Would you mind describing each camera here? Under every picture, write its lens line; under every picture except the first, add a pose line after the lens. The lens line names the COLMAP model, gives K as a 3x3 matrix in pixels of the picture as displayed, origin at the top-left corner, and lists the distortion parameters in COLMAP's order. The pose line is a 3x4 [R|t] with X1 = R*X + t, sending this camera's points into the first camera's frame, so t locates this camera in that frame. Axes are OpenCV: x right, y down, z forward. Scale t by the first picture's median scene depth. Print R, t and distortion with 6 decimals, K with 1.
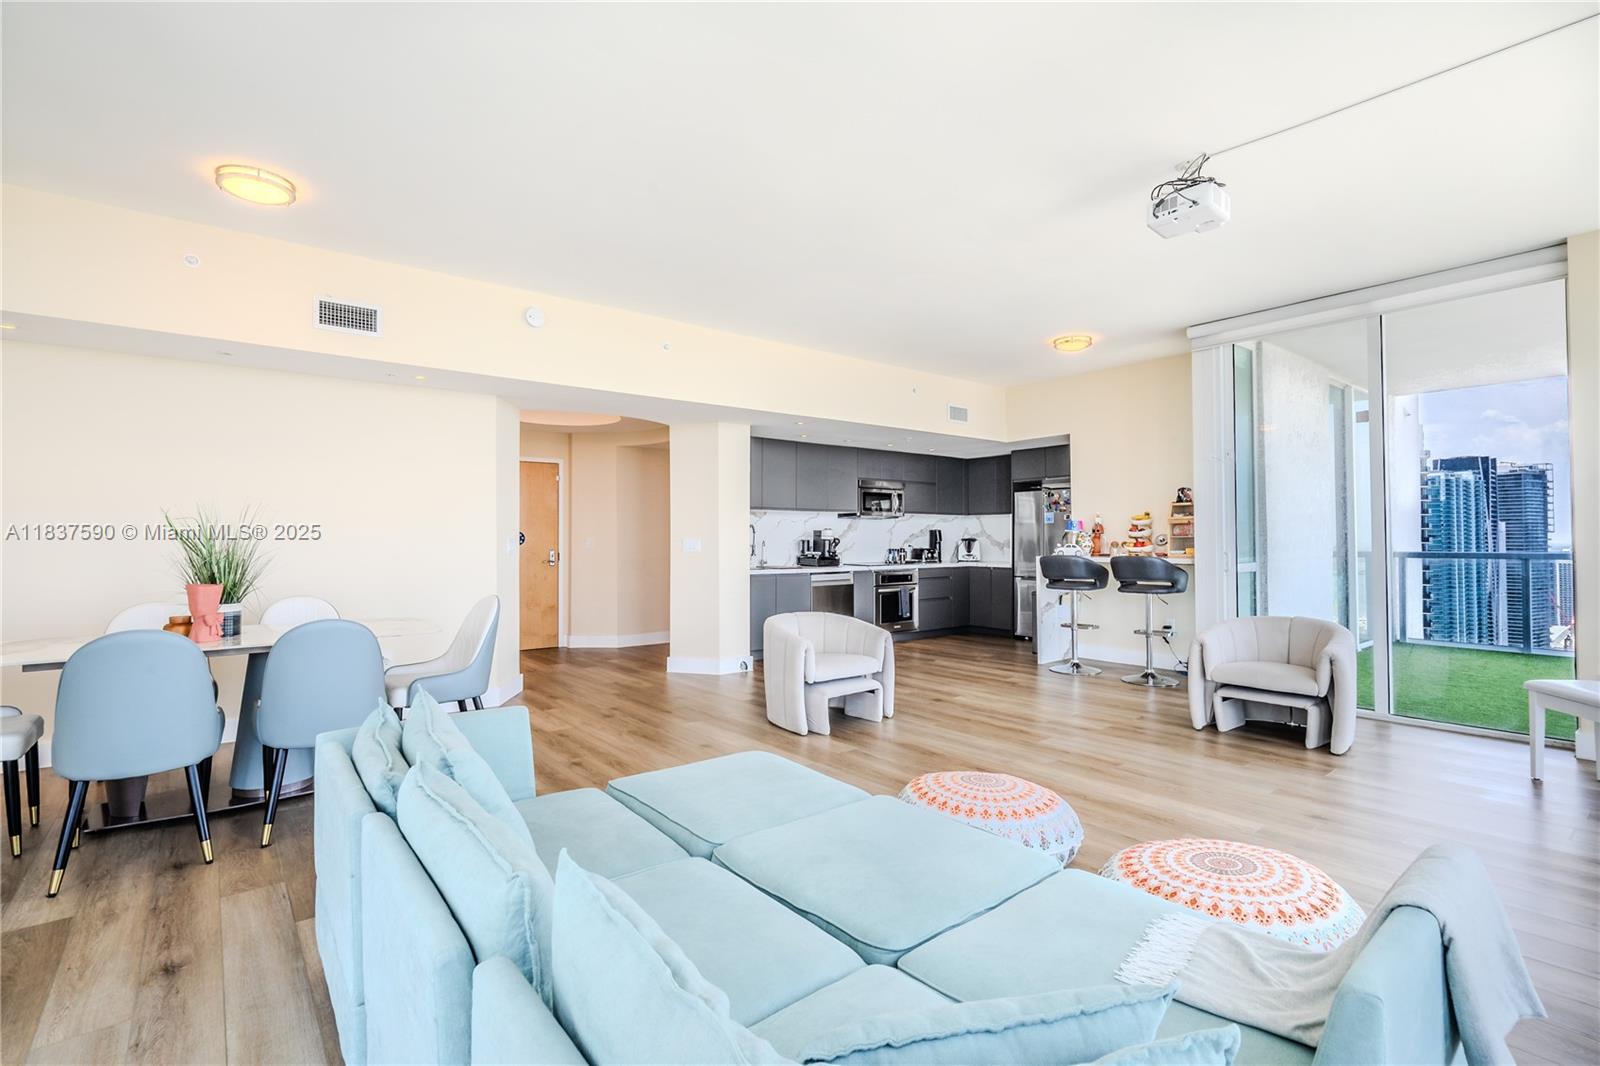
lens RADIAL K [[738.1, 0, 801.5], [0, 738.1, 531.0], [0, 0, 1]] dist [-0.014387, 0.005091]
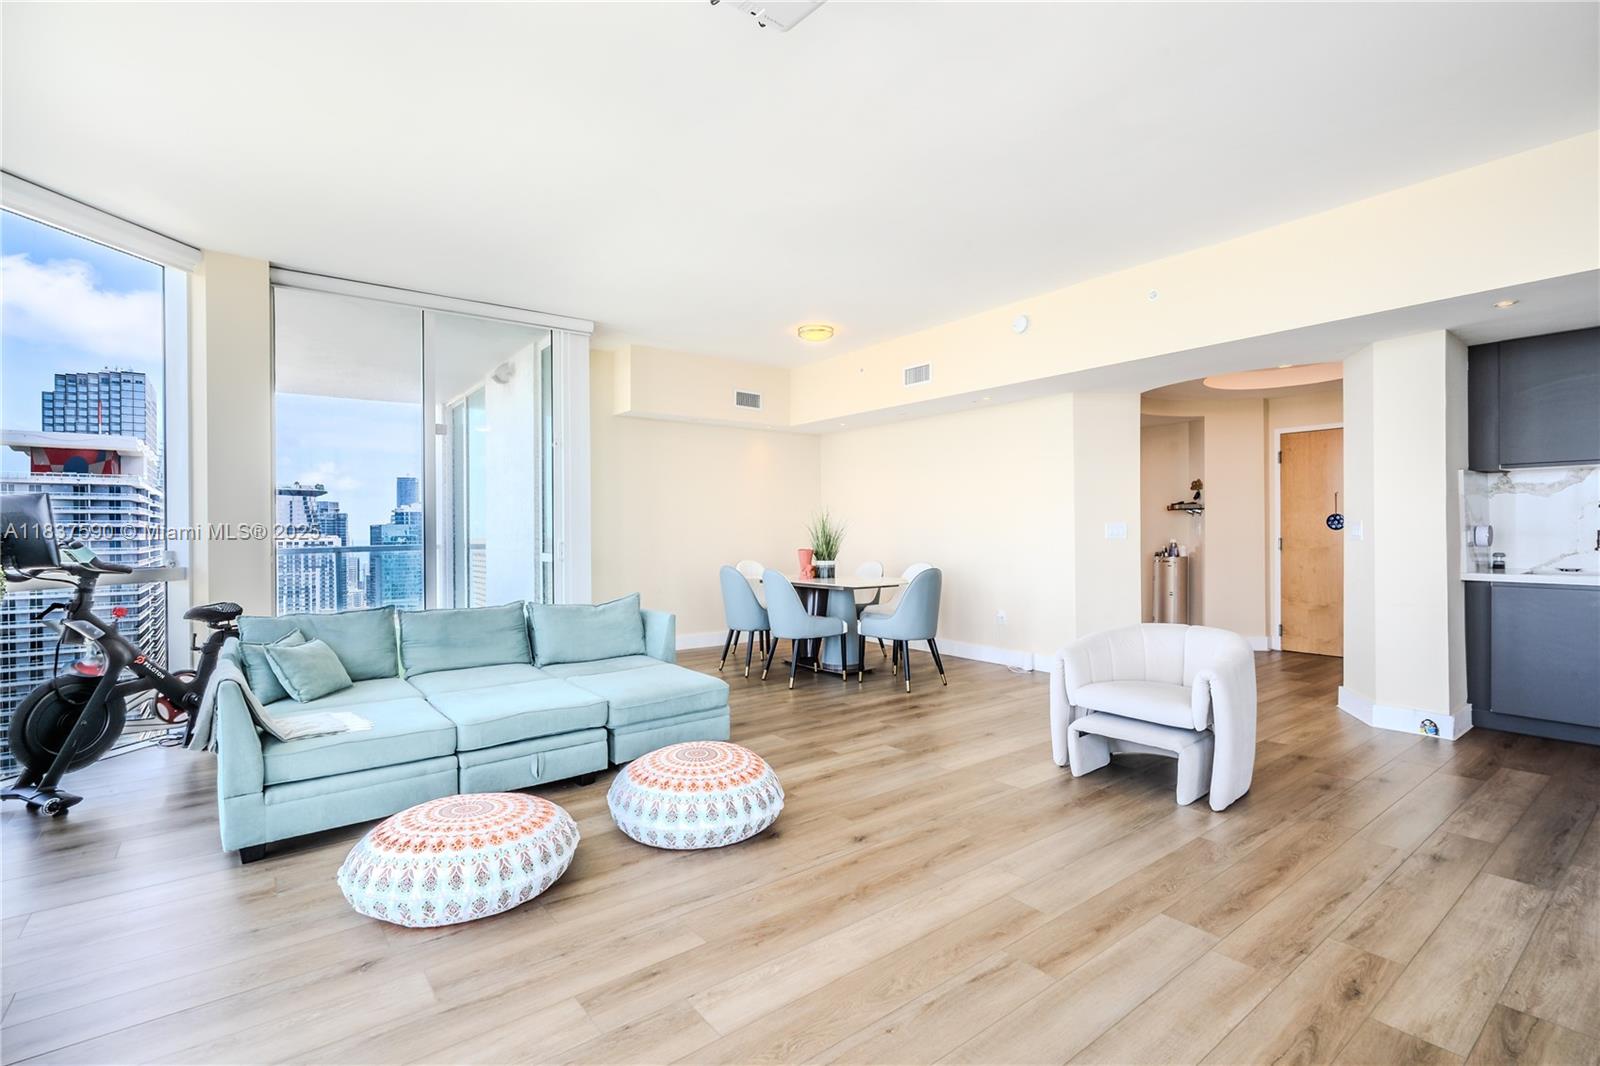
lens RADIAL K [[738.1, 0, 790.6], [0, 738.1, 526.9], [0, 0, 1]] dist [-0.014387, 0.005091]
pose [[-0.035554, -0.000165, -0.999368, 0.445625], [0.017951, 0.999839, -0.000803, 0.006077], [0.999207, -0.017968, -0.035545, 0.403934]]
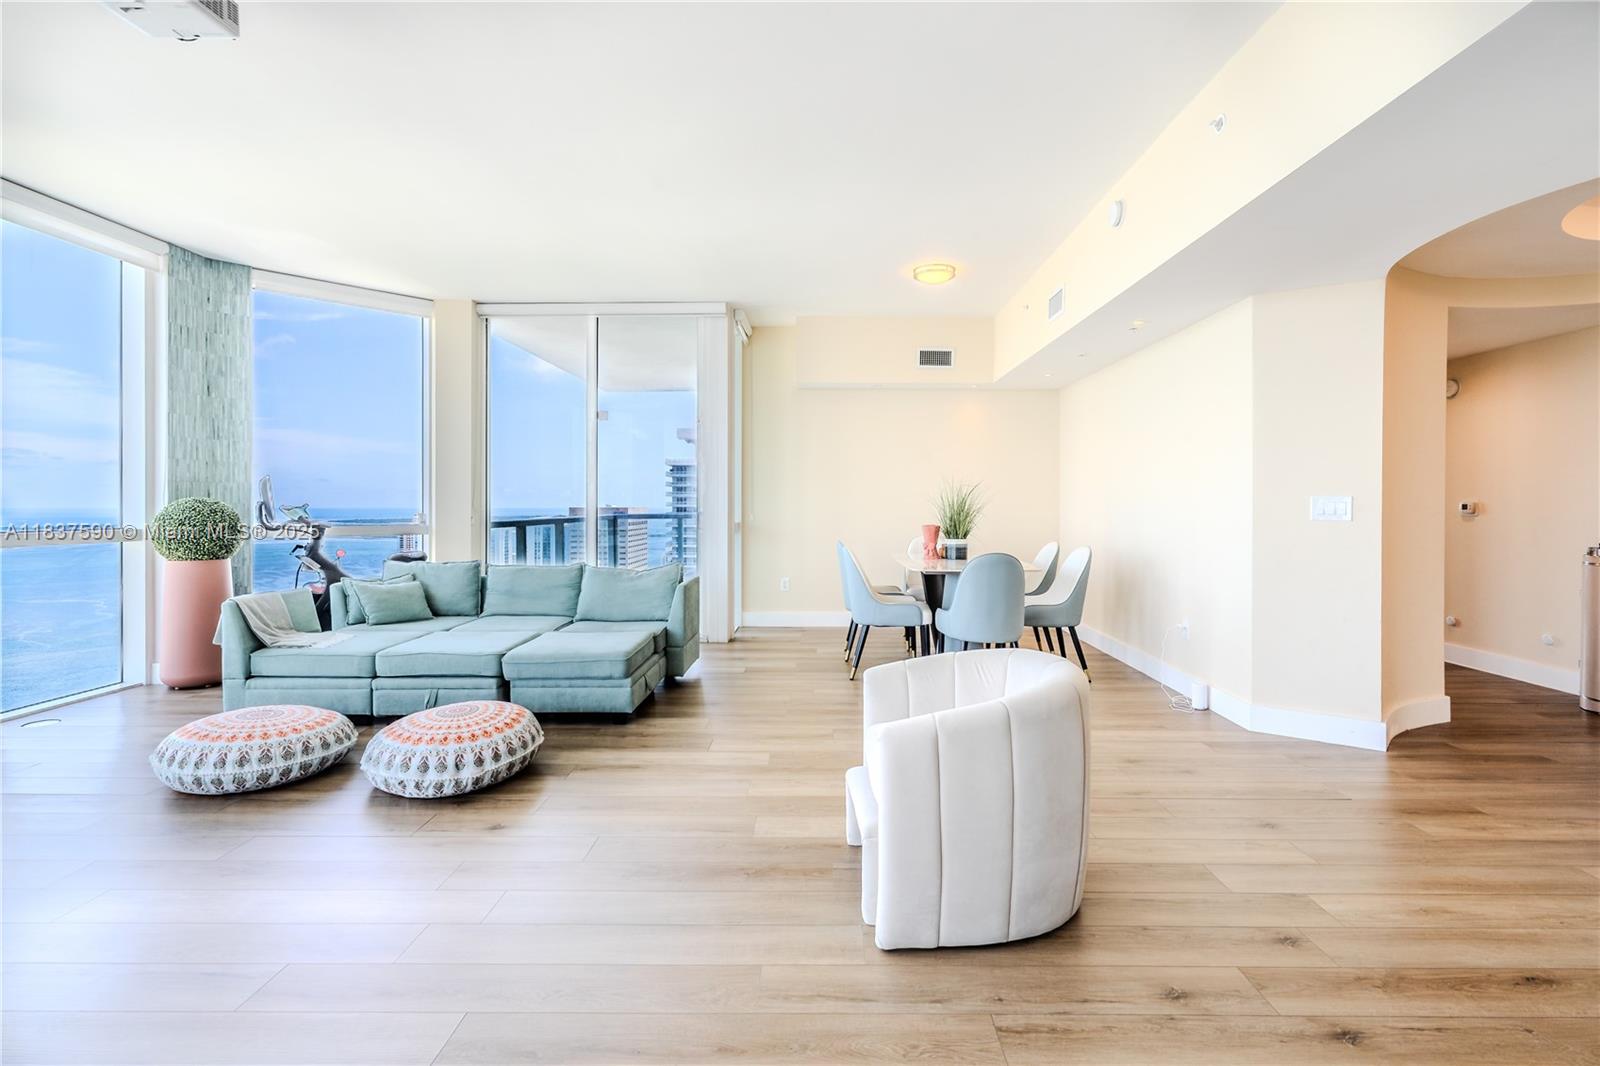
lens RADIAL K [[738.1, 0, 810.8], [0, 738.1, 507.2], [0, 0, 1]] dist [-0.014387, 0.005091]
pose [[-0.632229, 0.006076, -0.774758, 0.265756], [0.009206, 0.999958, 0.000330, 0.011656], [0.774727, -0.006923, -0.632258, 0.730911]]
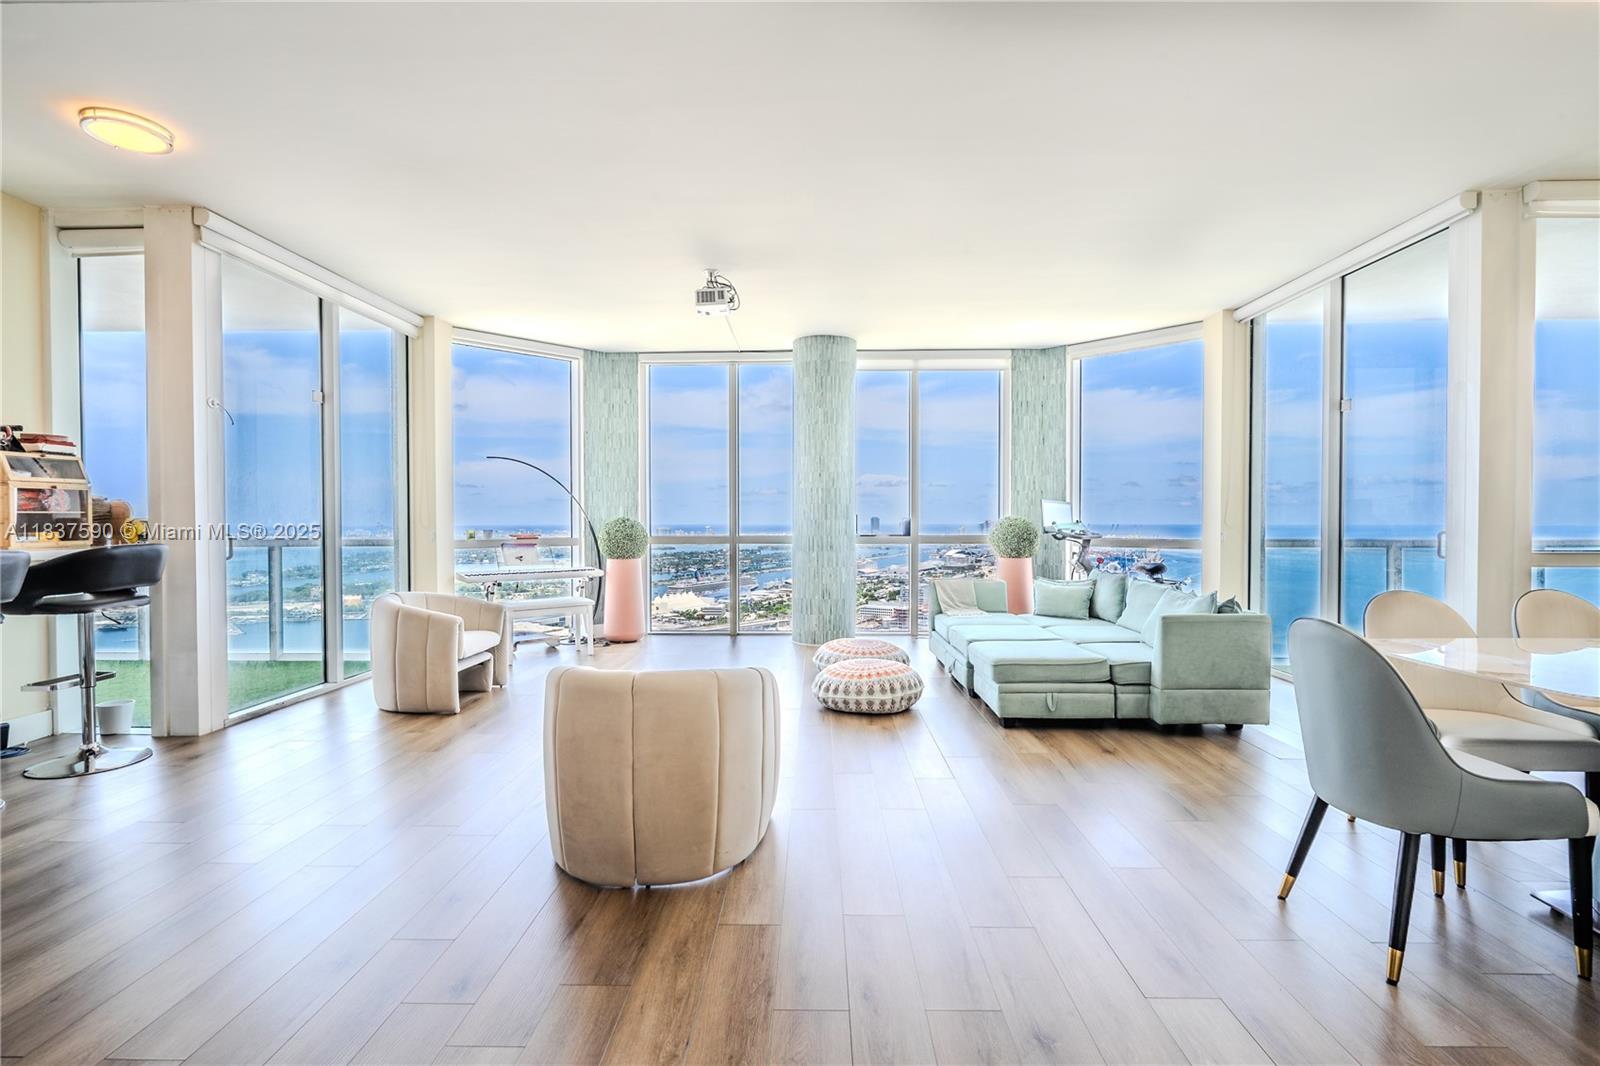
lens RADIAL K [[738.1, 0, 809.2], [0, 738.1, 530.8], [0, 0, 1]] dist [-0.014387, 0.005091]
pose [[-0.770616, -0.005862, 0.637272, -0.239044], [-0.003687, 0.999982, 0.004739, 0.013720], [-0.637289, 0.001302, -0.770624, 0.809849]]
